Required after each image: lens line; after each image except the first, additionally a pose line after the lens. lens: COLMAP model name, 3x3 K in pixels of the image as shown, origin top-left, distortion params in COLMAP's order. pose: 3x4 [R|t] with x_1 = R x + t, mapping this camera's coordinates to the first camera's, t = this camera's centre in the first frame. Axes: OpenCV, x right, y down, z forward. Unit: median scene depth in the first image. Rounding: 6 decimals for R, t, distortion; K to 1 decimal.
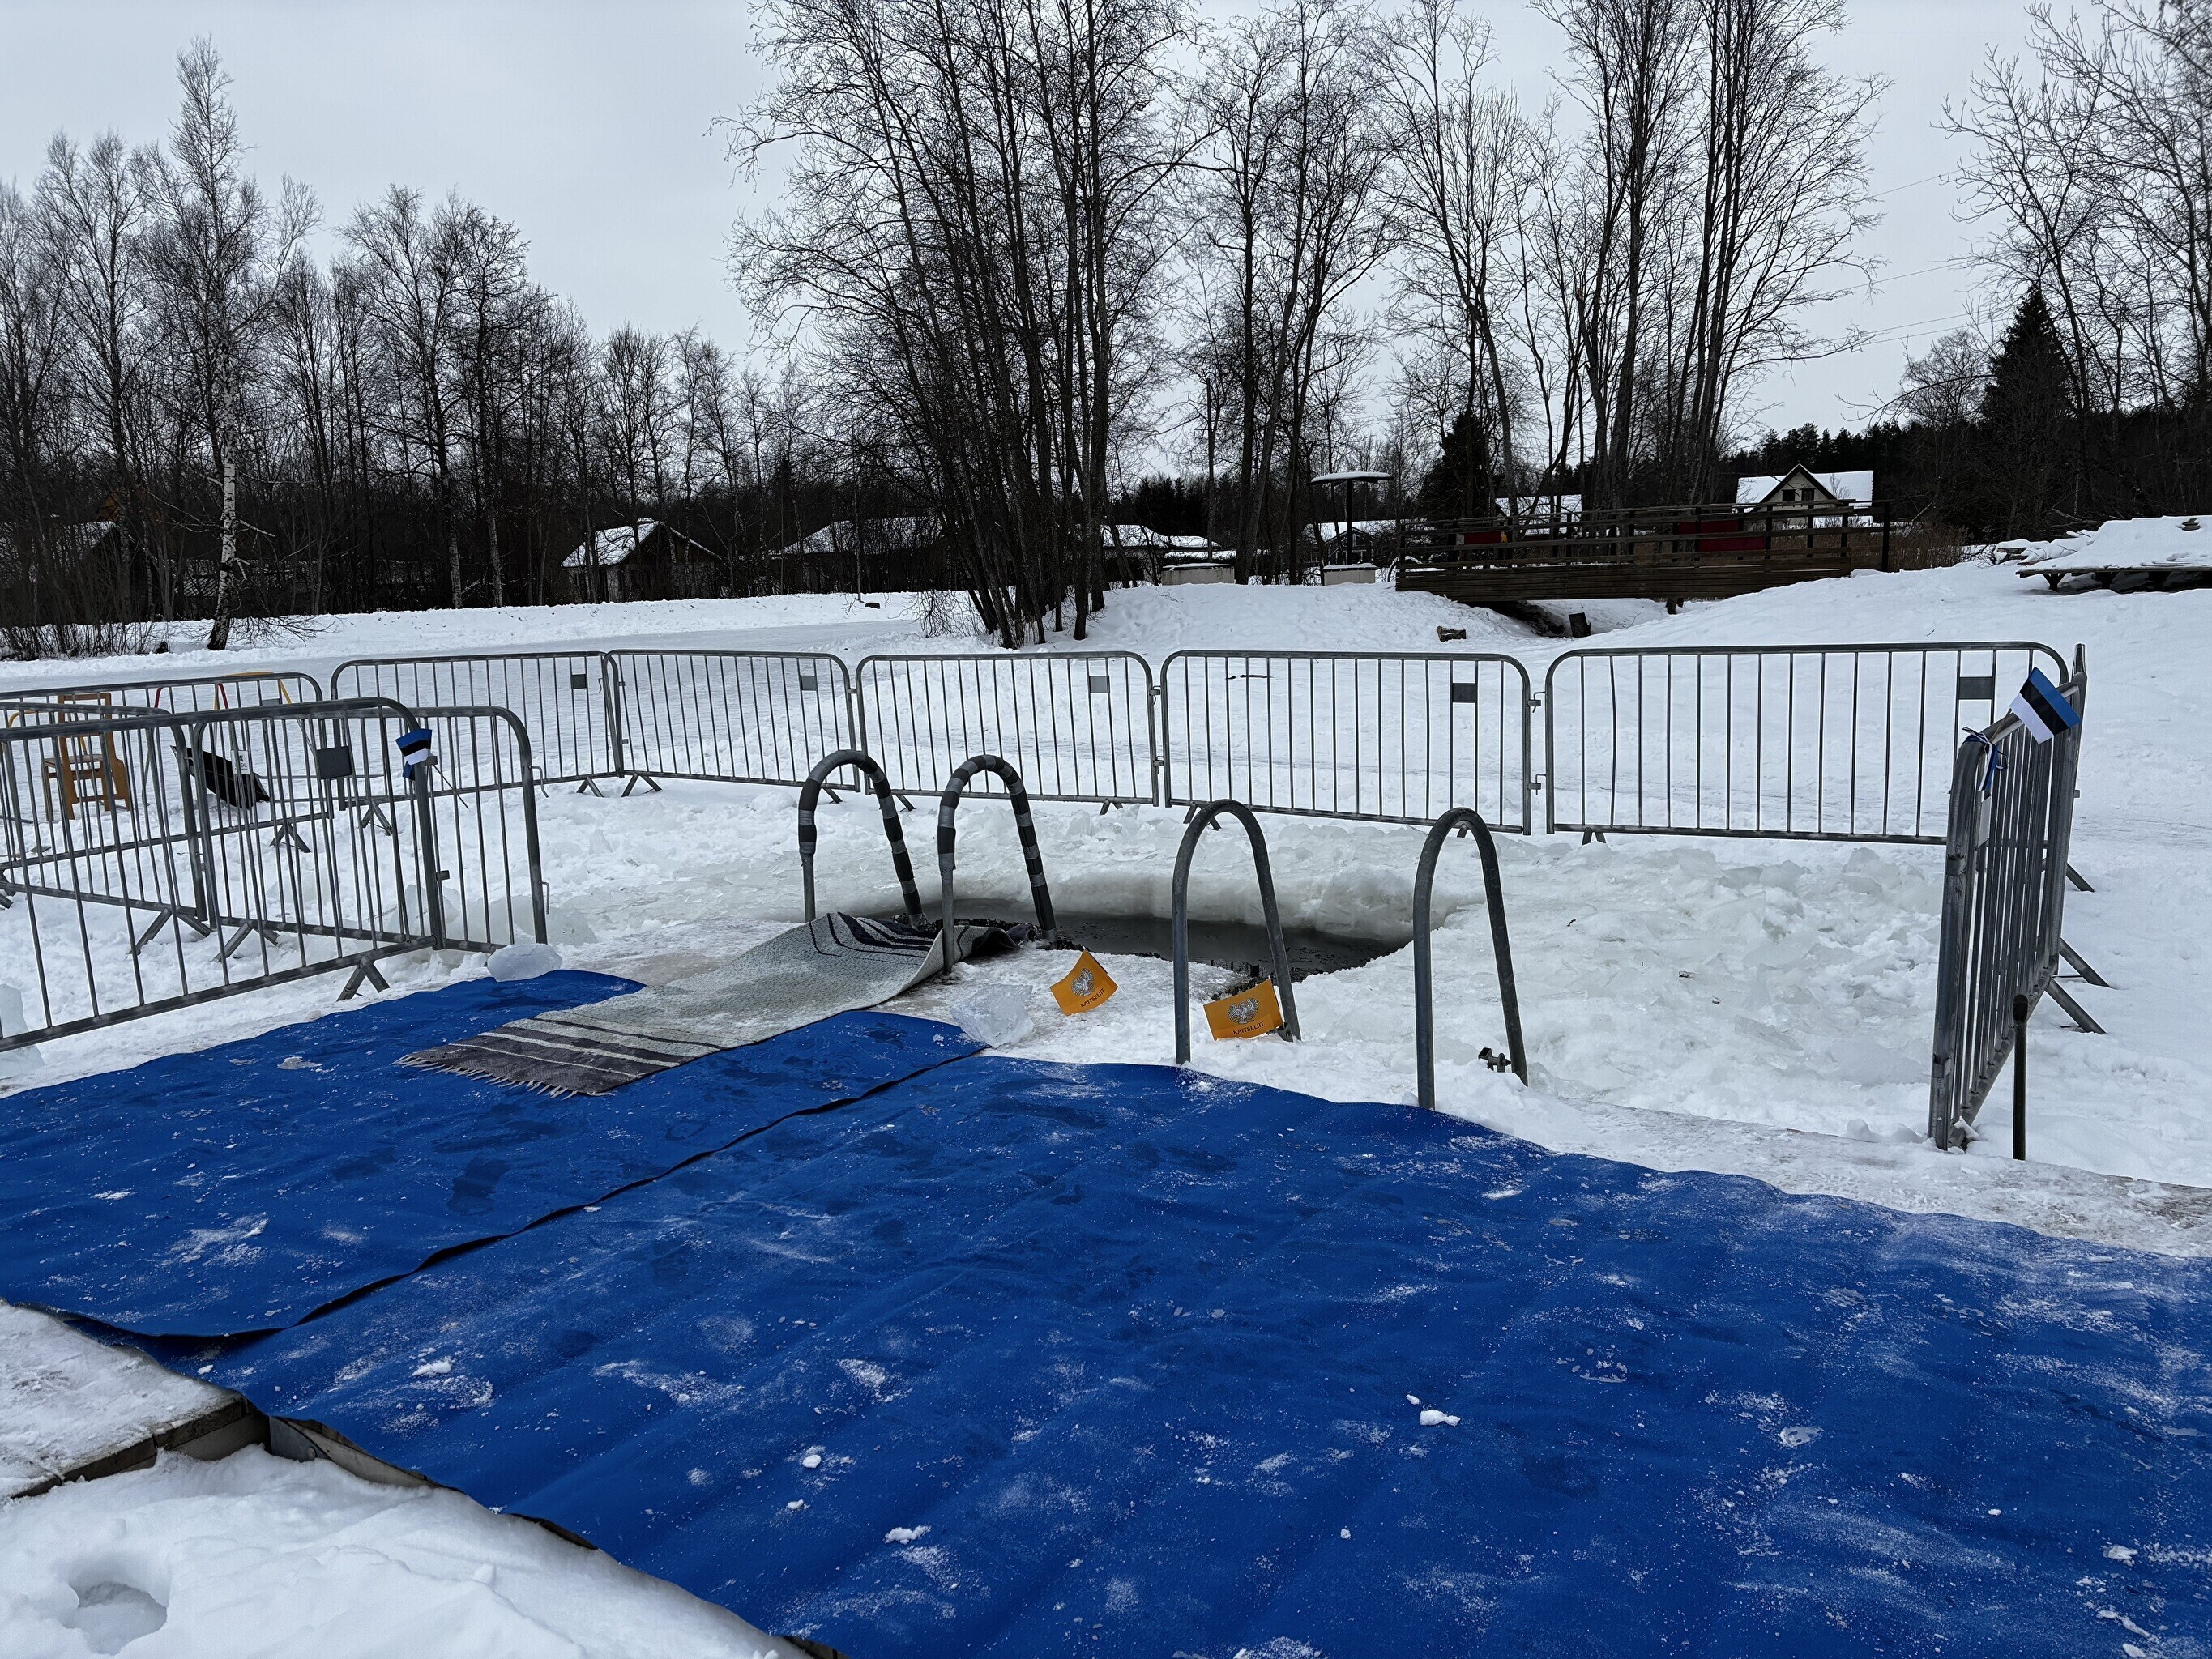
lens RADIAL K [[1658.4, 0, 1103.1], [0, 1658.4, 825.7], [0, 0, 1]] dist [0.045644, -0.043964]
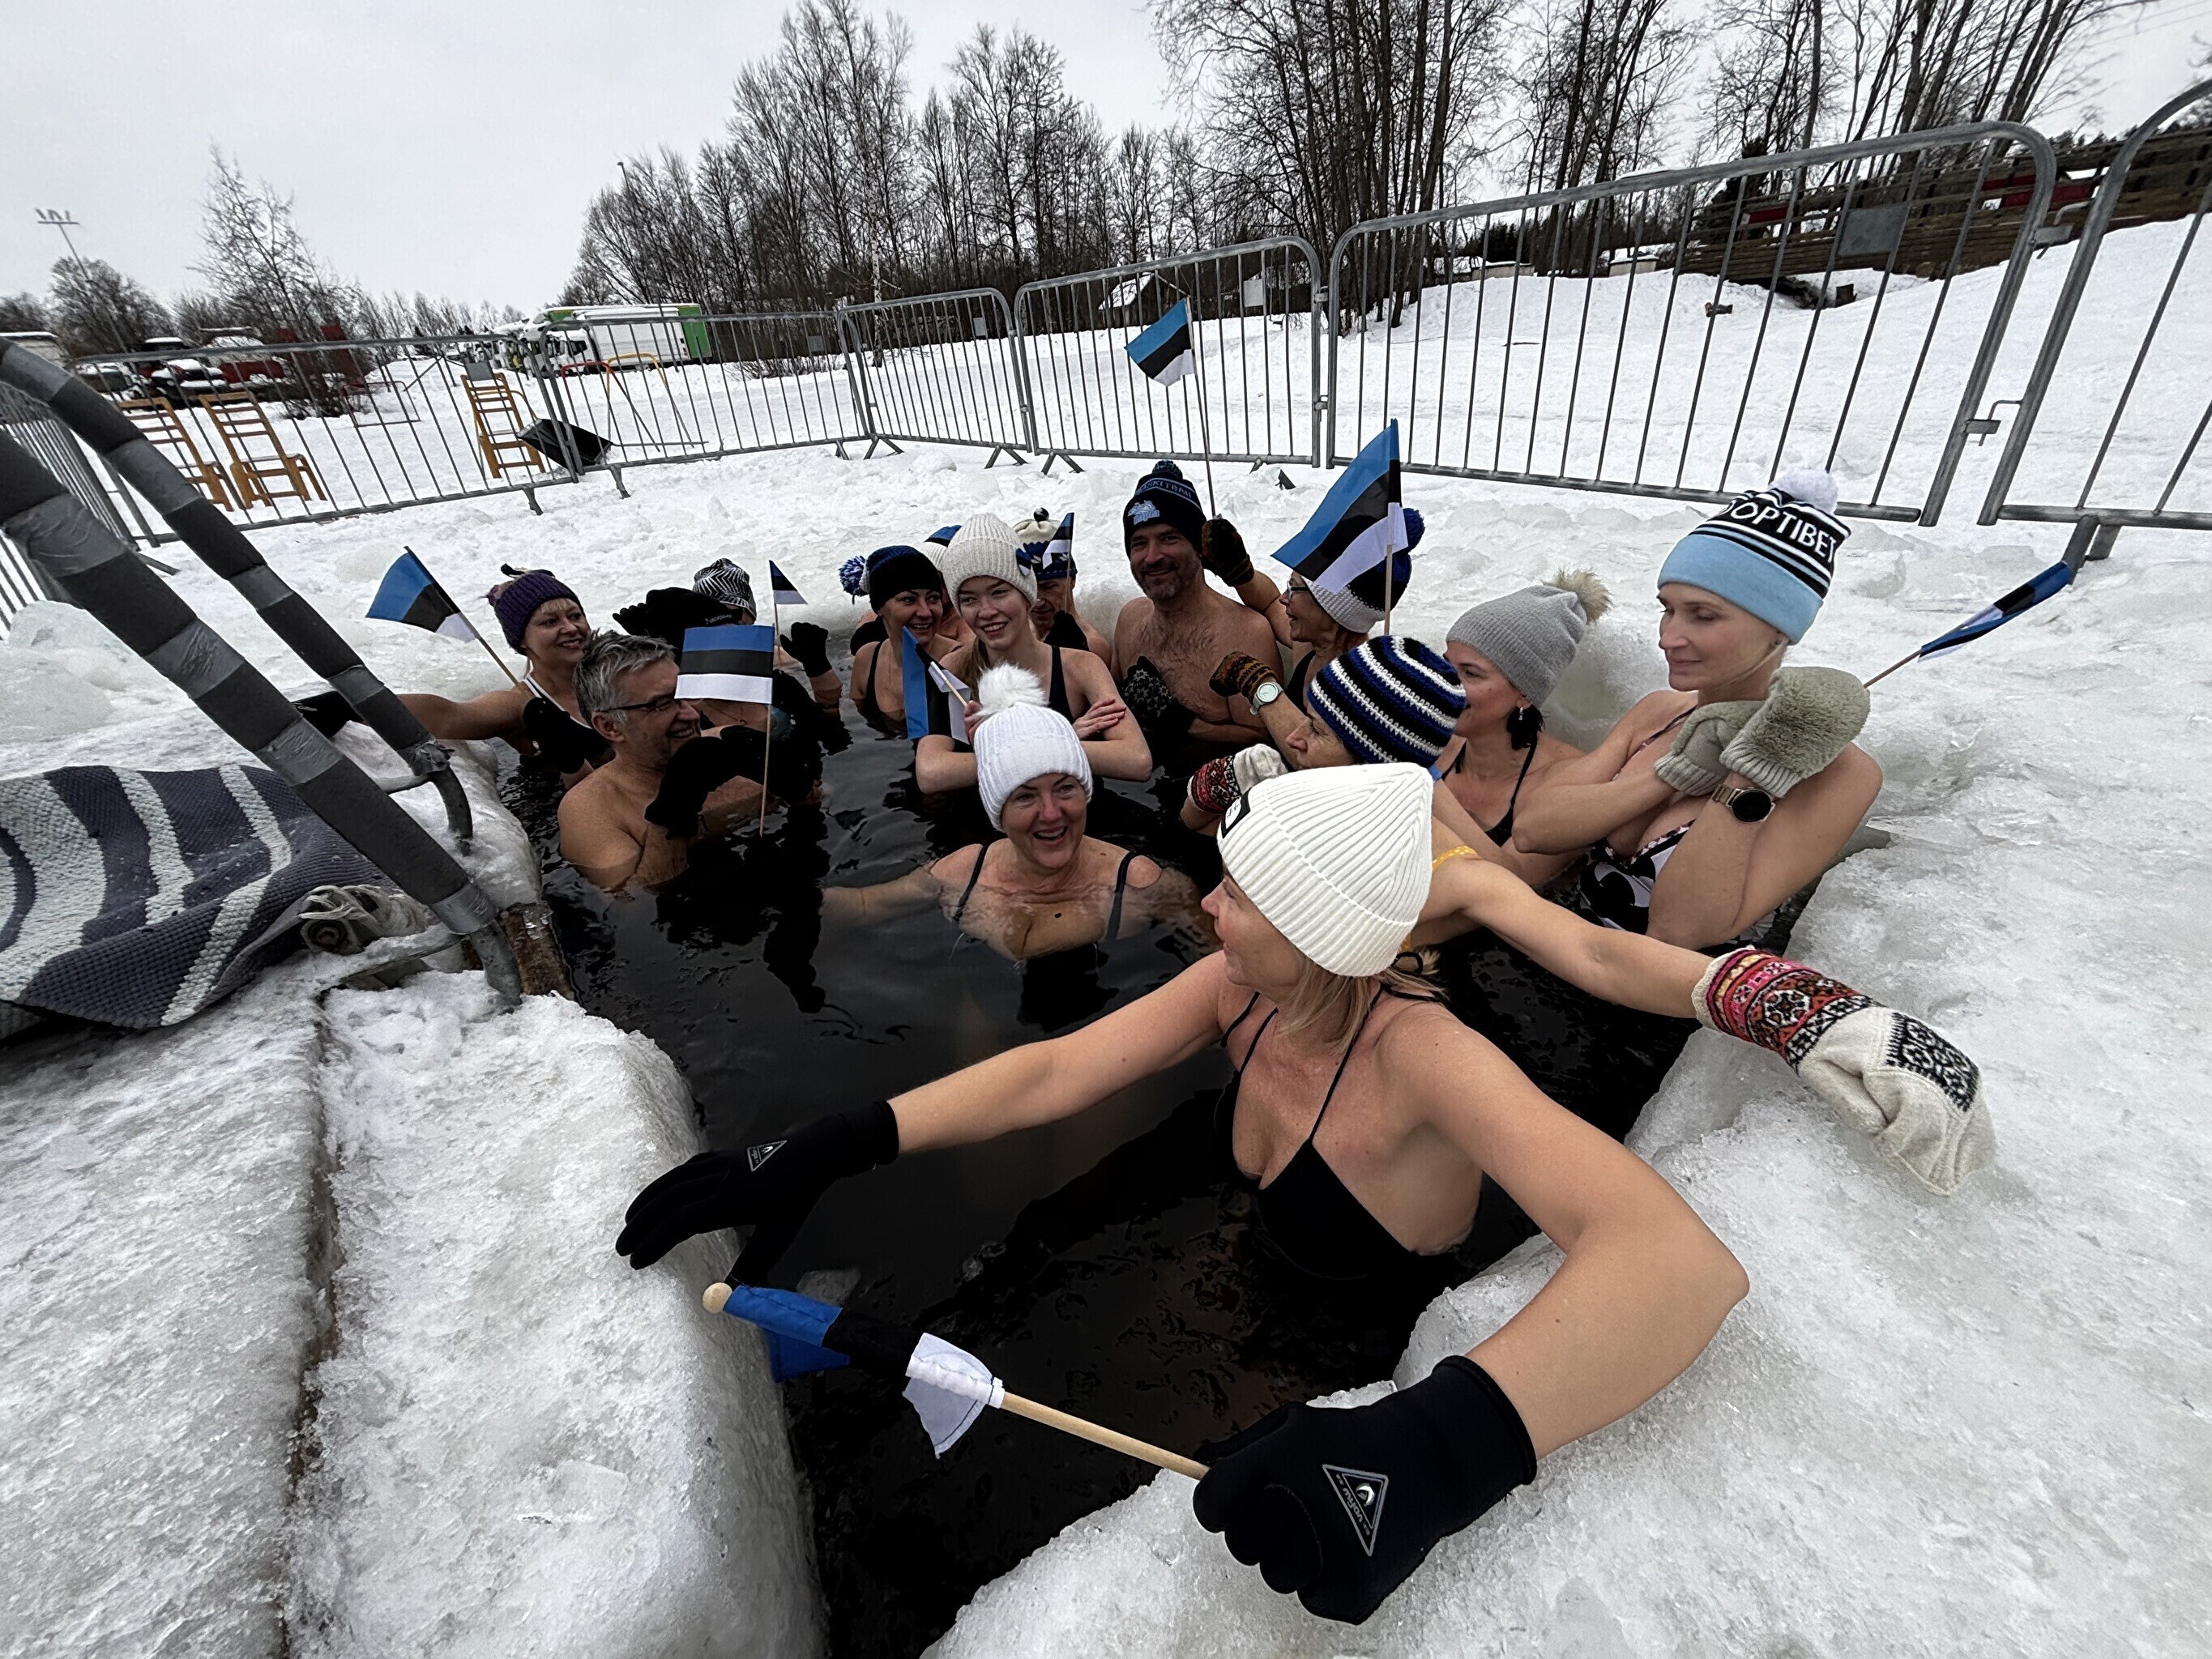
lens RADIAL K [[876.6, 0, 1116.1], [0, 876.6, 831.6], [0, 0, 1]] dist [-0.002676, -0.000899]
pose [[0.948574, 0.118977, -0.293347, 0.019460], [-0.000641, 0.927401, 0.374068, -0.001549], [0.316556, -0.354643, 0.879784, 0.123581]]
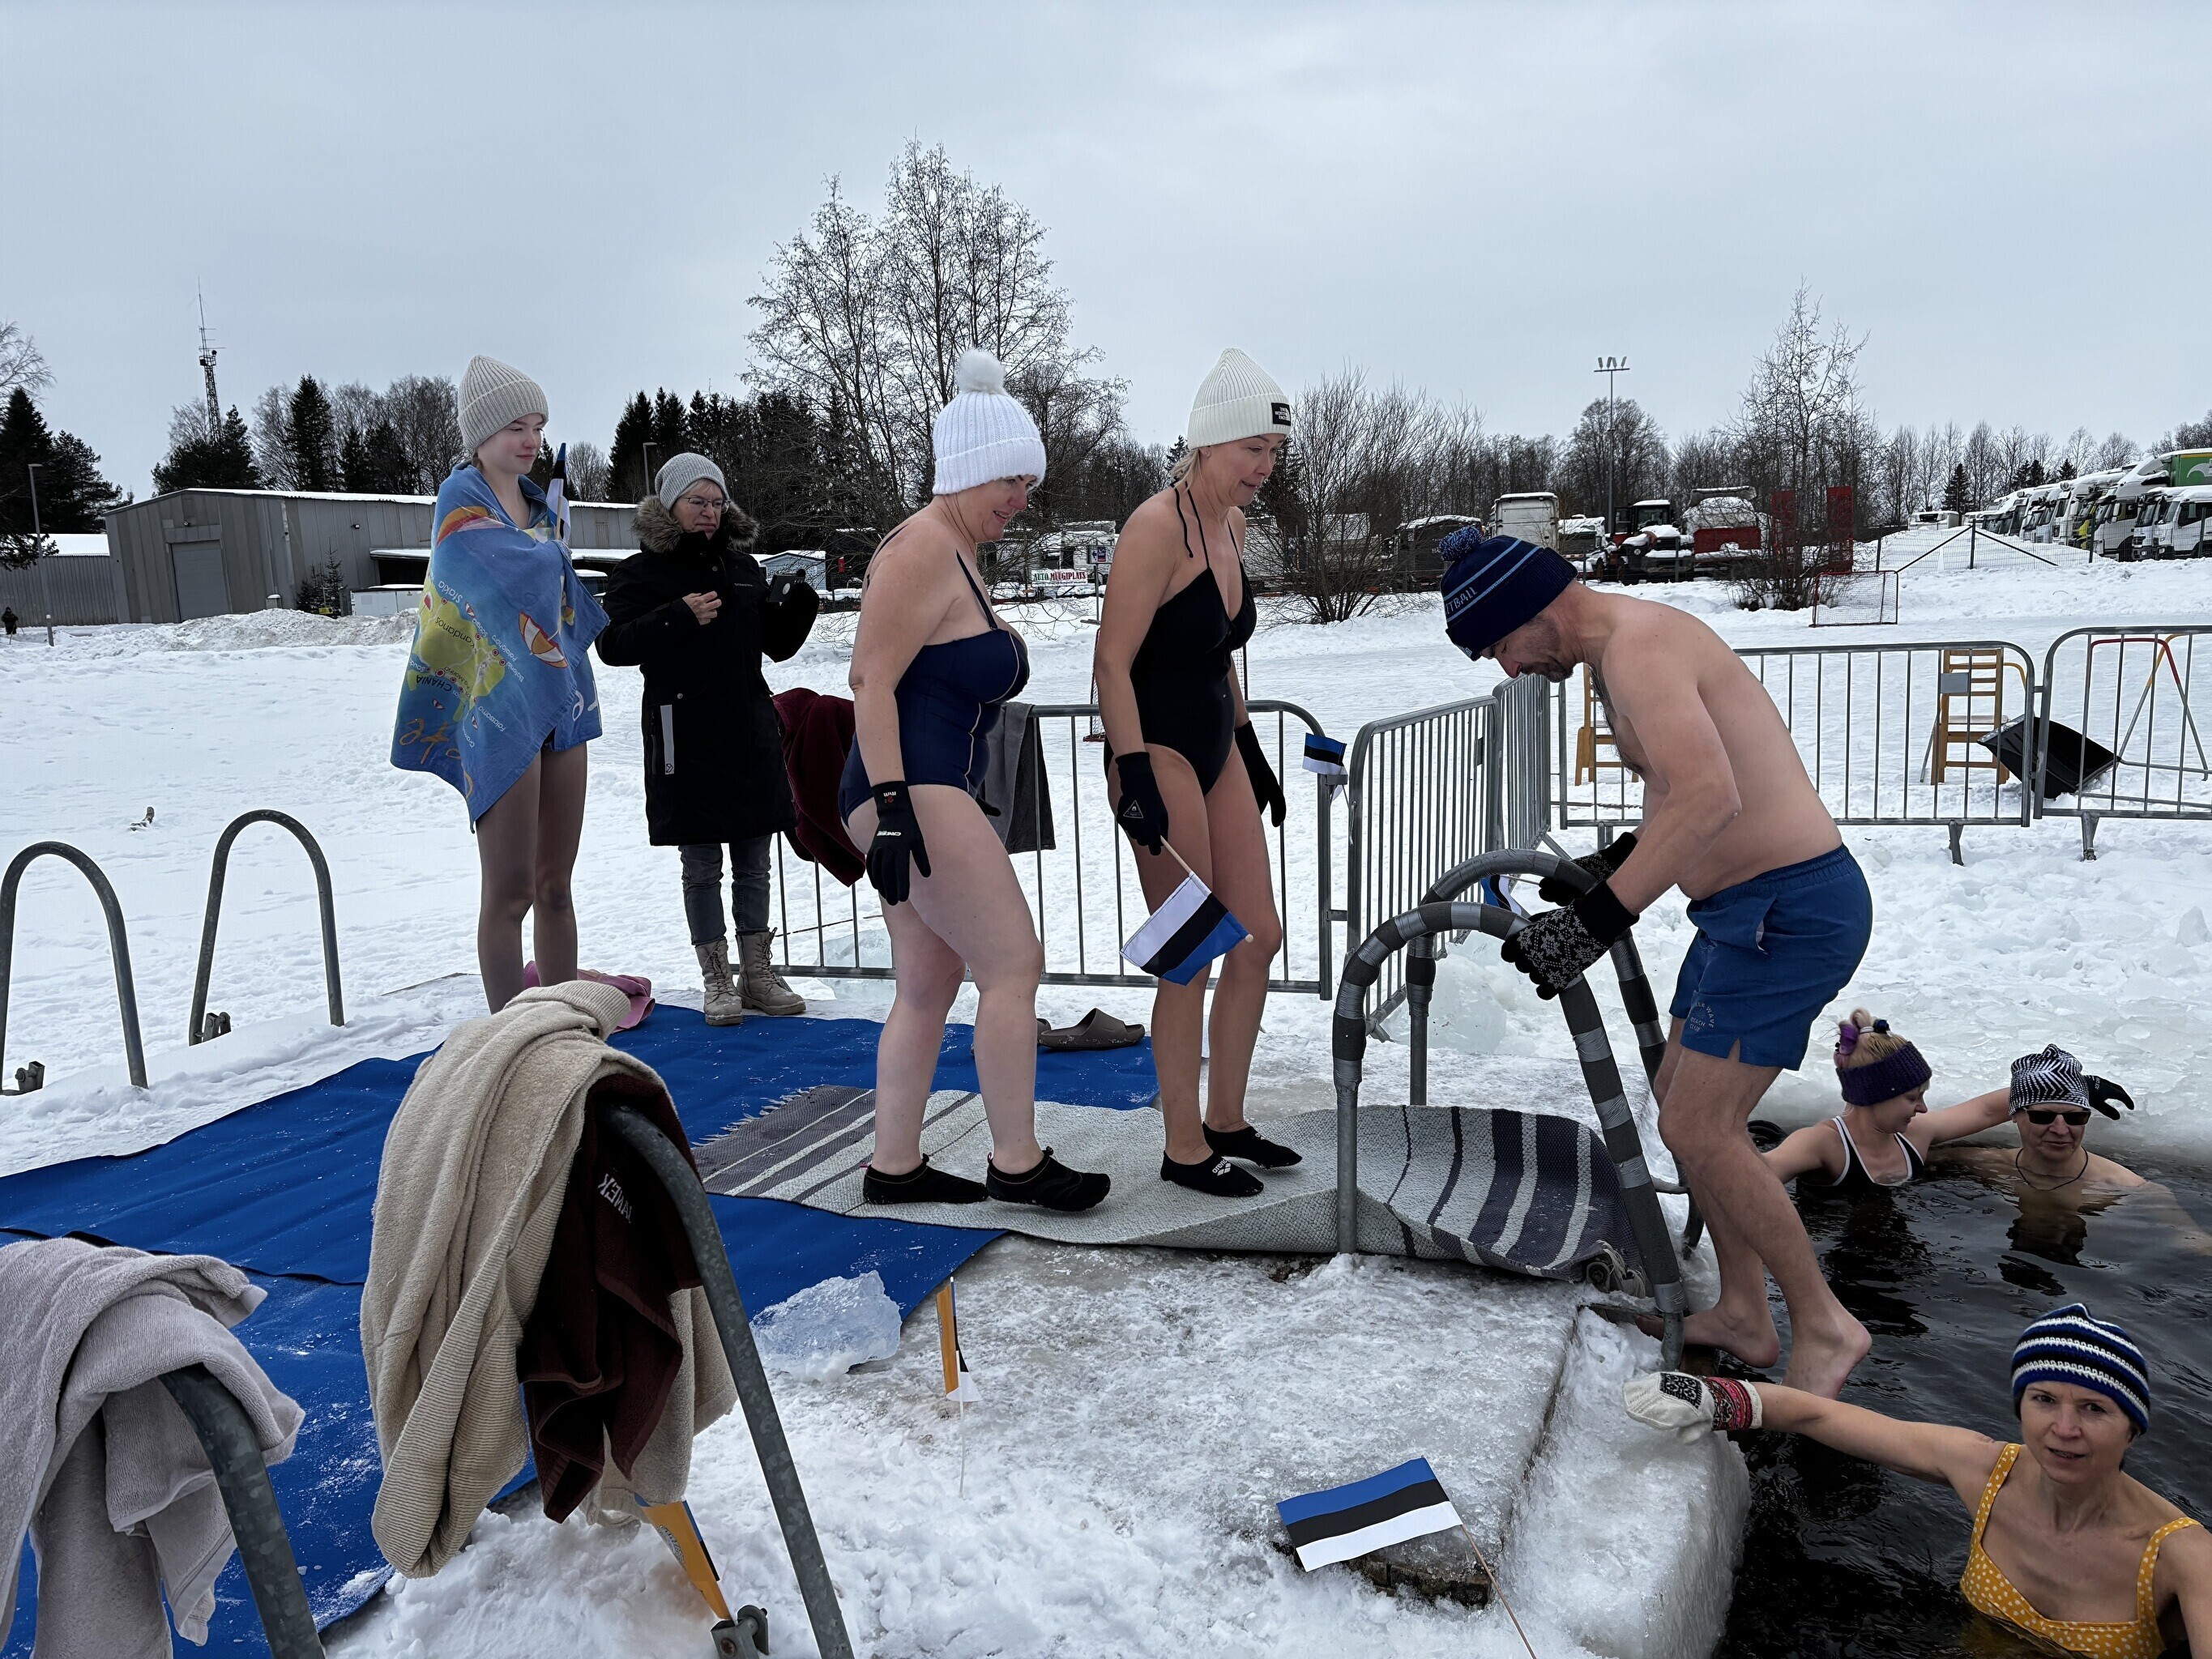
lens RADIAL K [[1658.4, 0, 1120.7], [0, 1658.4, 841.6], [0, 0, 1]] dist [0.045644, -0.043964]
pose [[0.187429, 0.165052, -0.968312, 0.054354], [-0.105020, 0.983499, 0.147313, -0.016461], [0.976648, 0.074082, 0.201670, 0.101370]]
